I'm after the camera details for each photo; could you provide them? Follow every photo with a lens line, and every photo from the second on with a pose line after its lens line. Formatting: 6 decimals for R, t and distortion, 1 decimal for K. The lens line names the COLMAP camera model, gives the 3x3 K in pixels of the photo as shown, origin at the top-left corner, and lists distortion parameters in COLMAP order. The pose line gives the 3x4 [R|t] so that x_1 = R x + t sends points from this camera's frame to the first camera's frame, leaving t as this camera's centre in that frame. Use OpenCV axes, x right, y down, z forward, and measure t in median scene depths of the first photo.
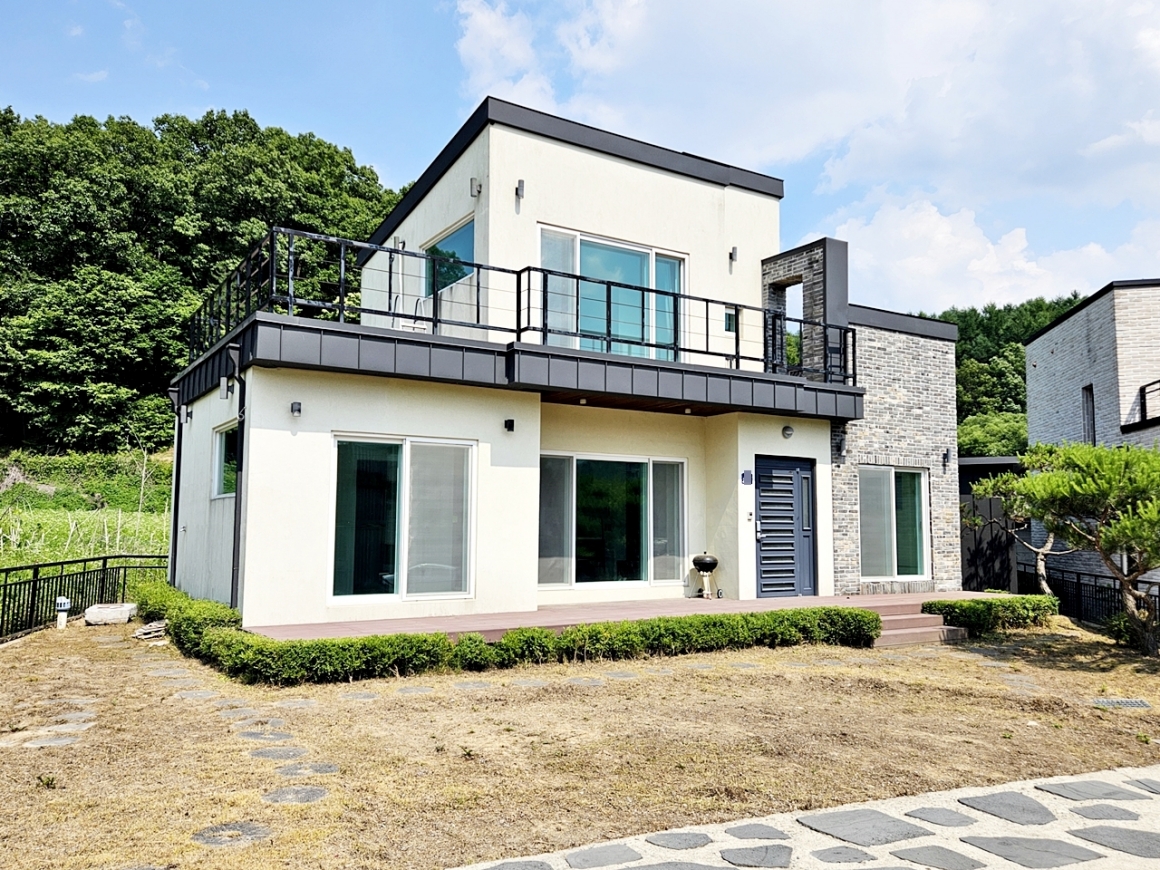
lens RADIAL K [[908.8, 0, 583.4], [0, 908.8, 455.0], [0, 0, 1]] dist [0.073366, -0.048130]
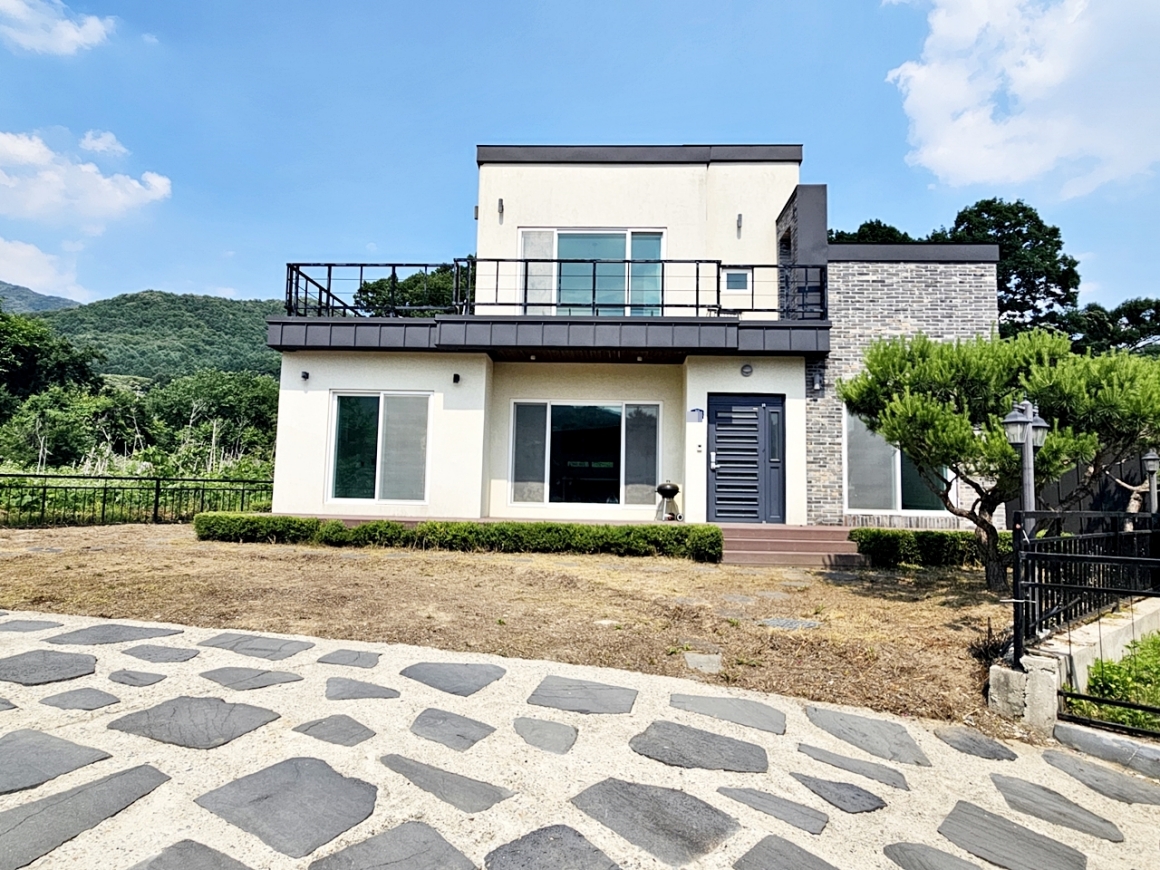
lens RADIAL K [[654.1, 0, 579.3], [0, 654.1, 434.2], [0, 0, 1]] dist [-0.002376, 0.000444]
pose [[0.818580, -0.040588, -0.572956, 0.542220], [0.027755, 0.999130, -0.031126, 0.074413], [0.573721, 0.009577, 0.818995, 0.275547]]
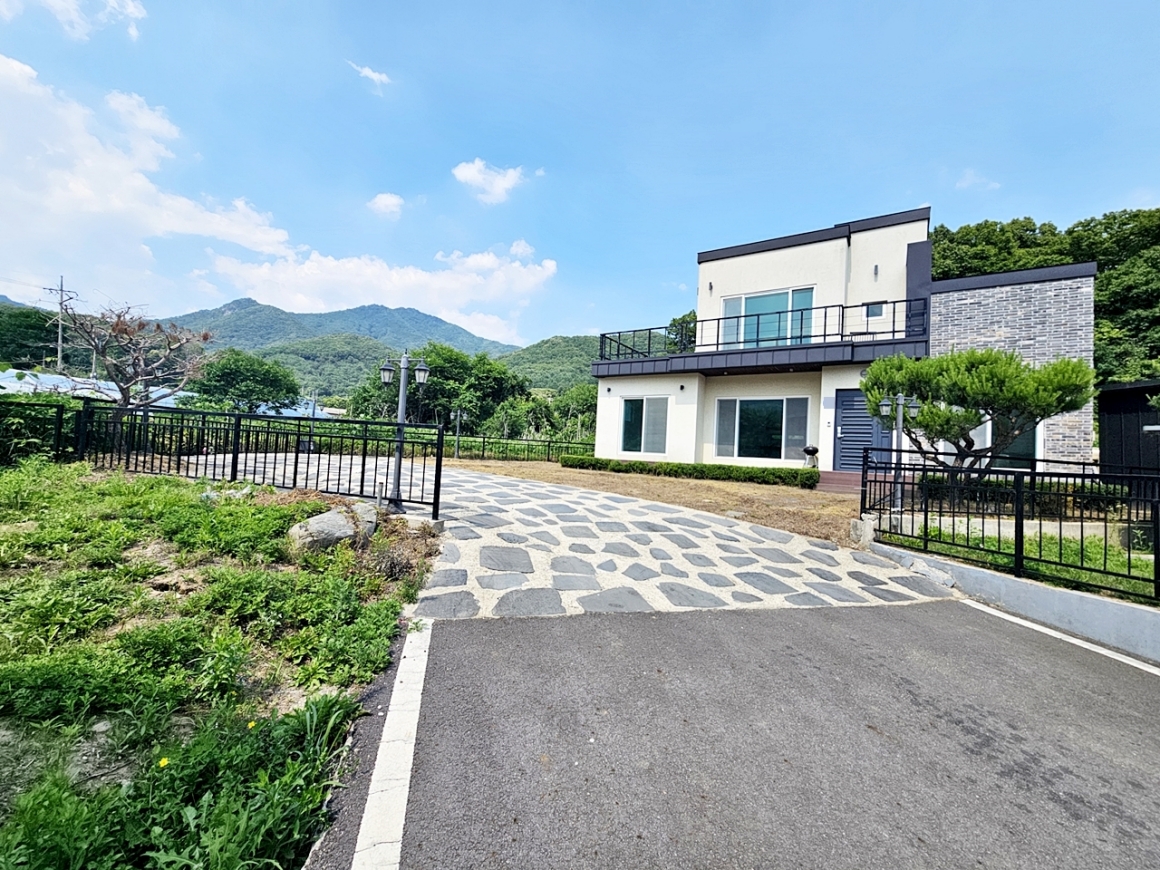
lens RADIAL K [[473.0, 0, 580.0], [0, 473.0, 435.6], [0, 0, 1]] dist [-0.006392, 0.002070]
pose [[0.413736, -0.020891, -0.910157, 0.850800], [0.018842, 0.999719, -0.014381, 0.097396], [0.910202, -0.011199, 0.414013, 0.189595]]
